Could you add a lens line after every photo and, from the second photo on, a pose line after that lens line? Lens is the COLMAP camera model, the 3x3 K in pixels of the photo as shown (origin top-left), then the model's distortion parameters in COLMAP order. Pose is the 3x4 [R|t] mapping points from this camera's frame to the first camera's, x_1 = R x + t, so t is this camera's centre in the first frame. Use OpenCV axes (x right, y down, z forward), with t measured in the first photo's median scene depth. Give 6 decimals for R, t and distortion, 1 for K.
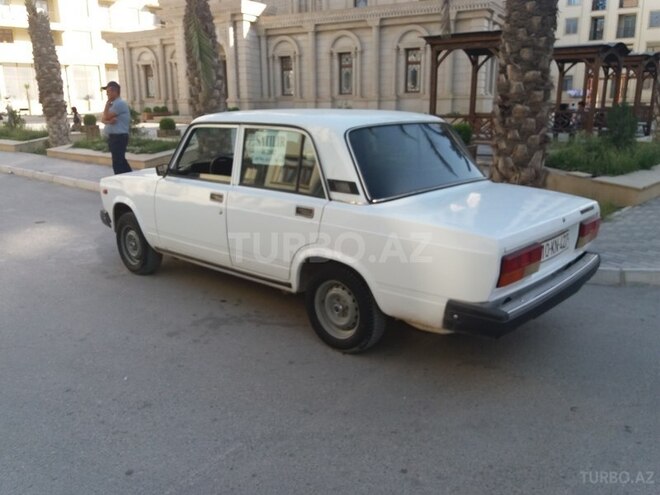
lens RADIAL K [[554.5, 0, 330.4], [0, 554.5, 247.1], [0, 0, 1]] dist [-0.009691, 0.002940]
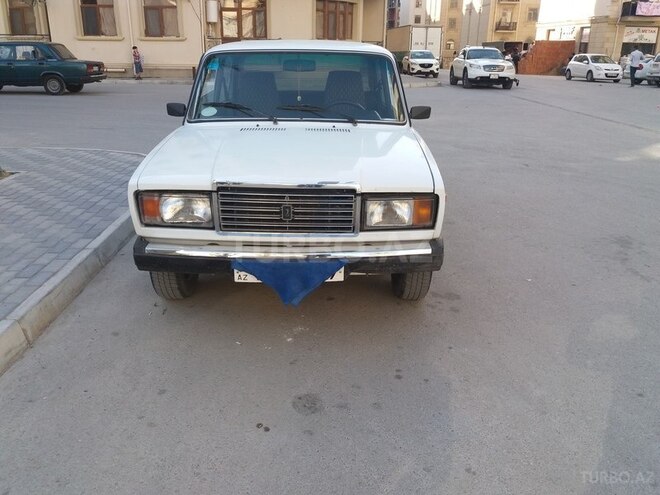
lens RADIAL K [[549.4, 0, 331.3], [0, 549.4, 246.3], [0, 0, 1]] dist [0.034481, -0.063453]
pose [[-0.684841, -0.248594, 0.684977, -0.711532], [0.179562, 0.853451, 0.489263, -0.339651], [-0.706222, 0.458064, -0.539841, 1.385188]]
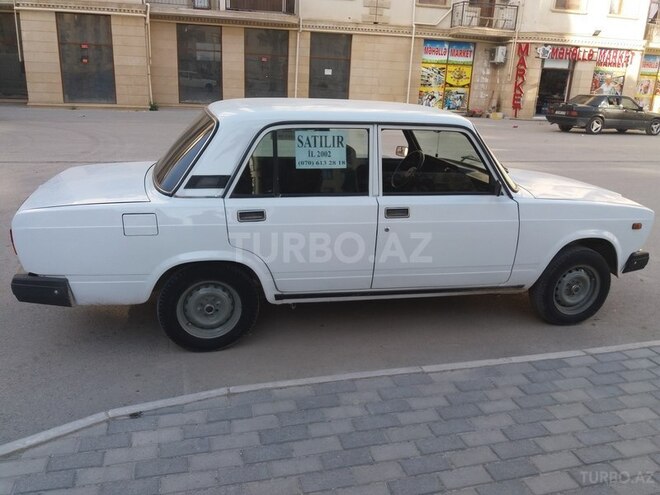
lens RADIAL K [[549.4, 0, 331.3], [0, 549.4, 246.3], [0, 0, 1]] dist [0.034481, -0.063453]
pose [[-0.546231, 0.233177, -0.804524, 0.614915], [-0.251308, 0.870605, 0.422955, -0.343580], [0.799047, 0.433215, -0.416953, 1.203146]]
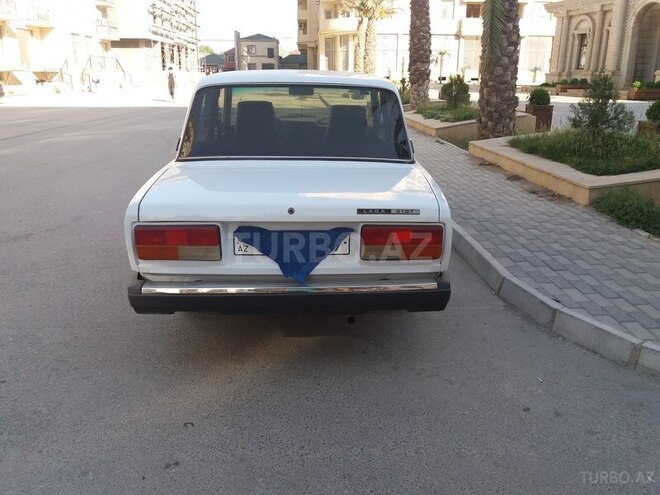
lens RADIAL K [[549.4, 0, 331.3], [0, 549.4, 246.3], [0, 0, 1]] dist [0.034481, -0.063453]
pose [[0.702001, 0.222789, -0.676432, 0.594615], [-0.192093, 0.973840, 0.121389, -0.062860], [0.685781, 0.044722, 0.726433, 0.287988]]
